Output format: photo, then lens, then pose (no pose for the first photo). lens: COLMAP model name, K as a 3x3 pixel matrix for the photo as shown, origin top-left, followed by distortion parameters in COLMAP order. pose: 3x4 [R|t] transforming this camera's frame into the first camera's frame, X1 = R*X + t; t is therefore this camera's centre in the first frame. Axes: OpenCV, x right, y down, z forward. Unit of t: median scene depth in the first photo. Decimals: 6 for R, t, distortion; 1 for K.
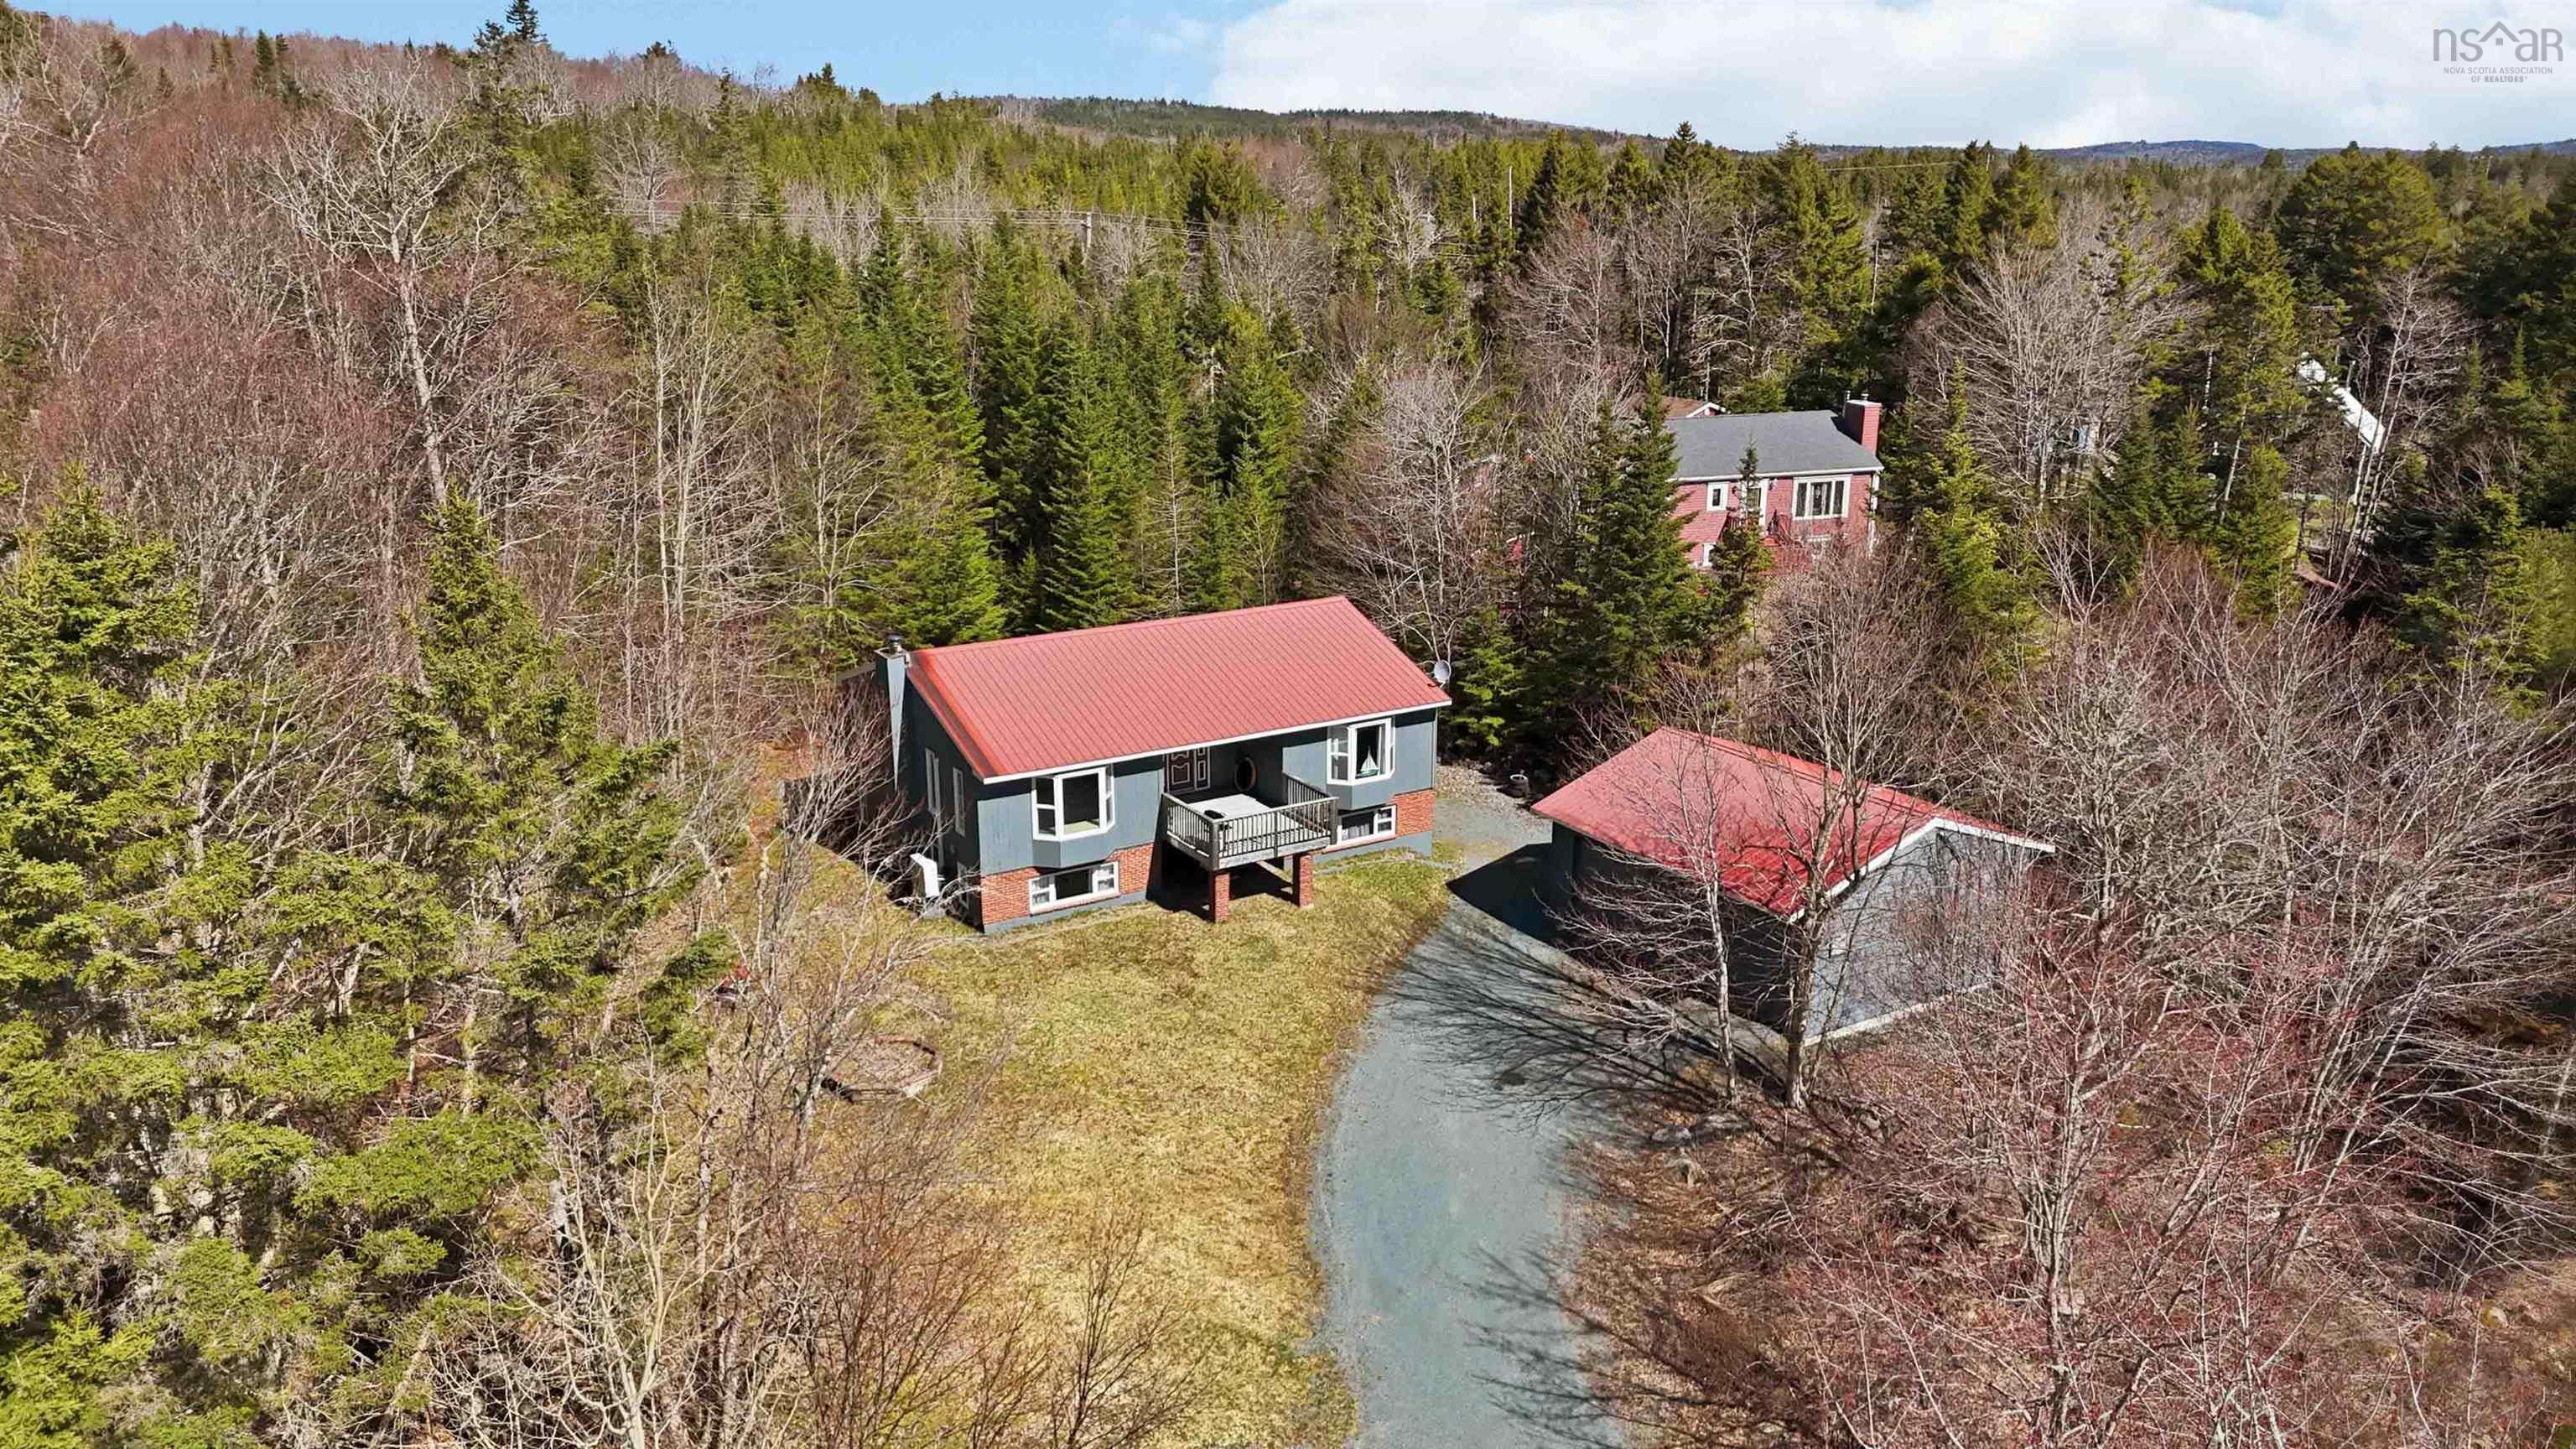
lens RADIAL K [[1848.7, 0, 1297.1], [0, 1848.7, 714.0], [0, 0, 1]] dist [0.160784, -0.191895]
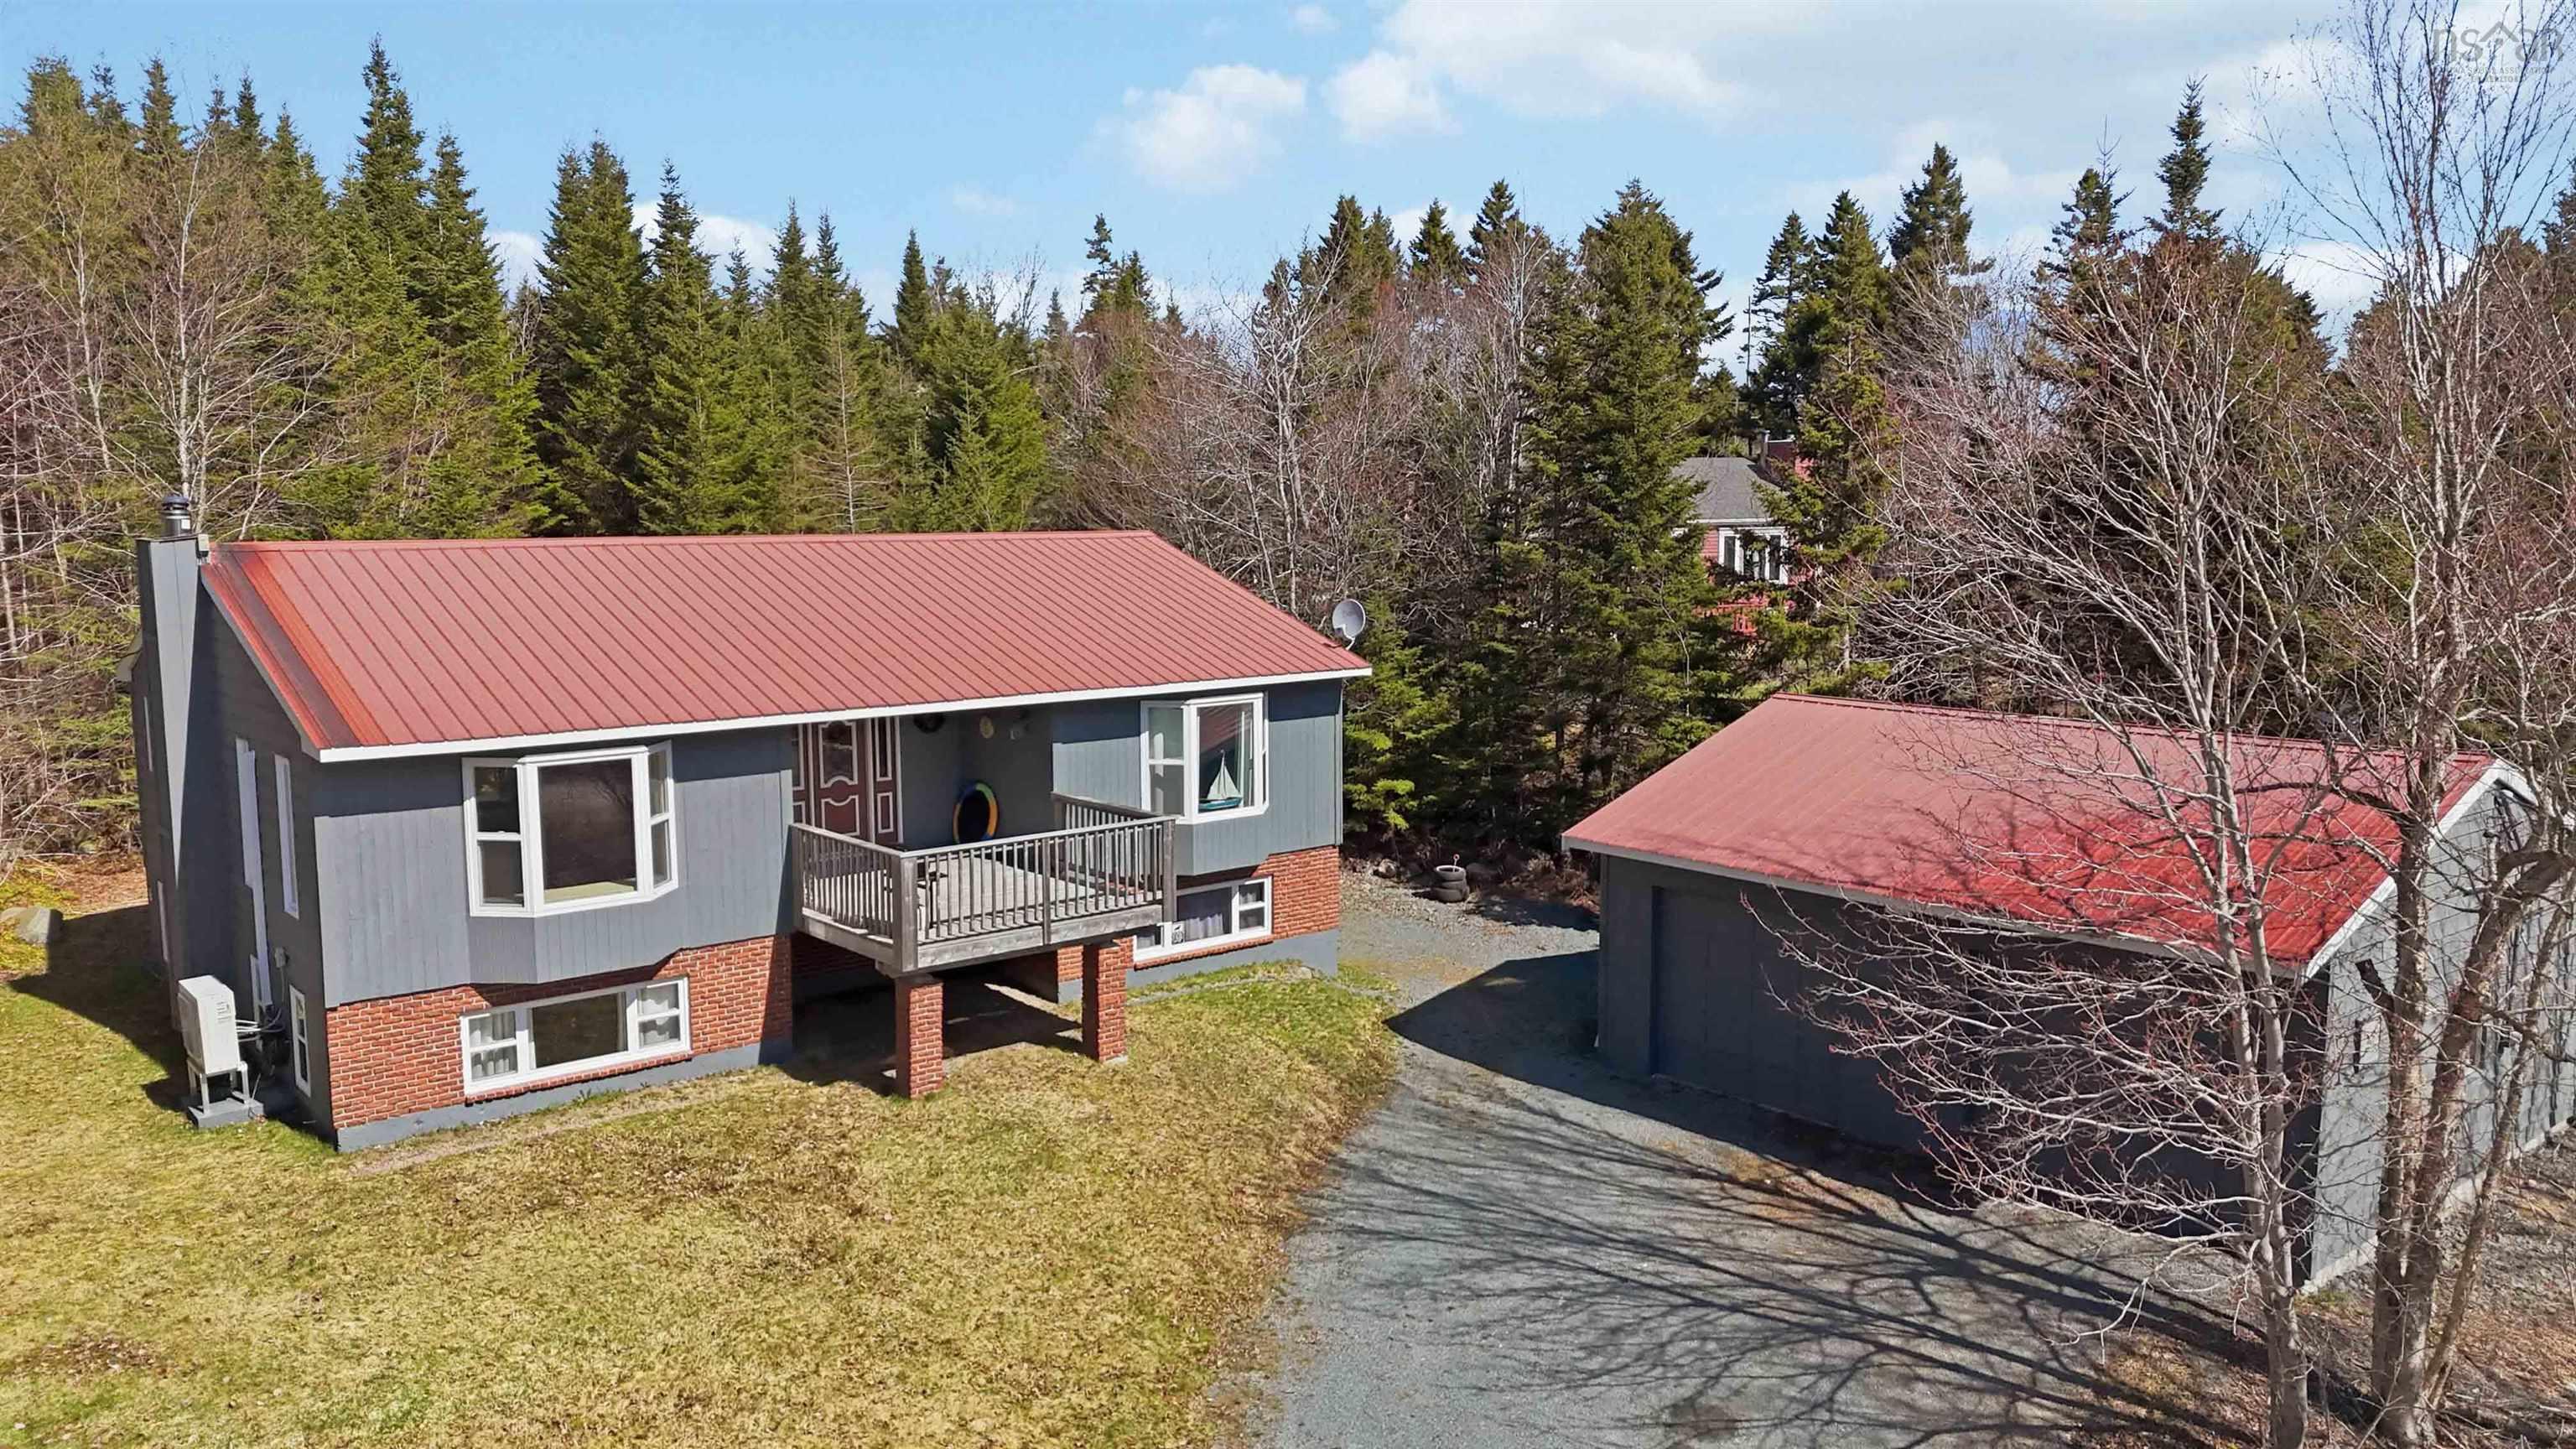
lens RADIAL K [[1864.8, 0, 1288.0], [0, 1864.8, 724.5], [0, 0, 1]] dist [0.093279, -0.094699]
pose [[0.989887, -0.021190, 0.140265, -0.015682], [0.042727, 0.987399, -0.152374, 0.094624], [-0.135268, 0.156826, 0.978319, 0.523990]]
